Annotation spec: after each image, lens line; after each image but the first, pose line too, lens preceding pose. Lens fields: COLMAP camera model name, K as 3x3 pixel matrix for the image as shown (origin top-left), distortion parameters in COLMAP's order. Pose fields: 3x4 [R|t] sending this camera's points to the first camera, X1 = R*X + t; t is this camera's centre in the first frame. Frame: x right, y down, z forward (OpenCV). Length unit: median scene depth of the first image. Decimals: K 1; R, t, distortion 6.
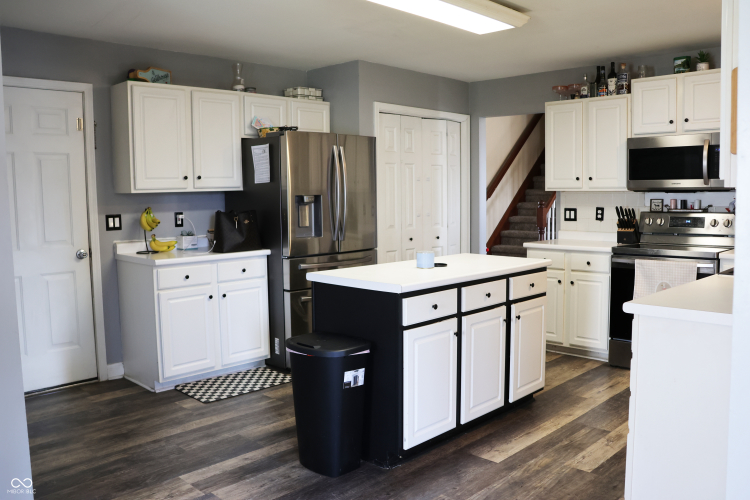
lens RADIAL K [[630.1, 0, 376.3], [0, 630.1, 249.9], [0, 0, 1]] dist [-0.139404, 0.087901]
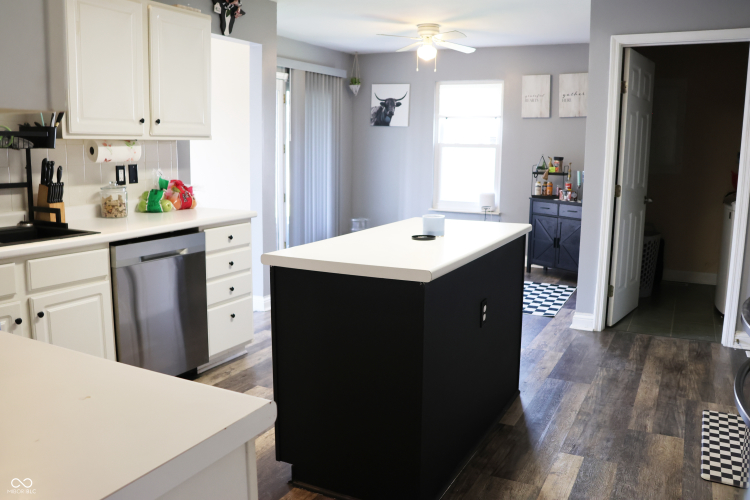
lens RADIAL K [[630.1, 0, 374.9], [0, 630.1, 249.7], [0, 0, 1]] dist [-0.139404, 0.087901]
pose [[-0.958111, 0.049596, -0.282069, 0.265582], [-0.022450, 0.968855, 0.246611, -0.106023], [0.285515, 0.242613, -0.927157, 1.225315]]
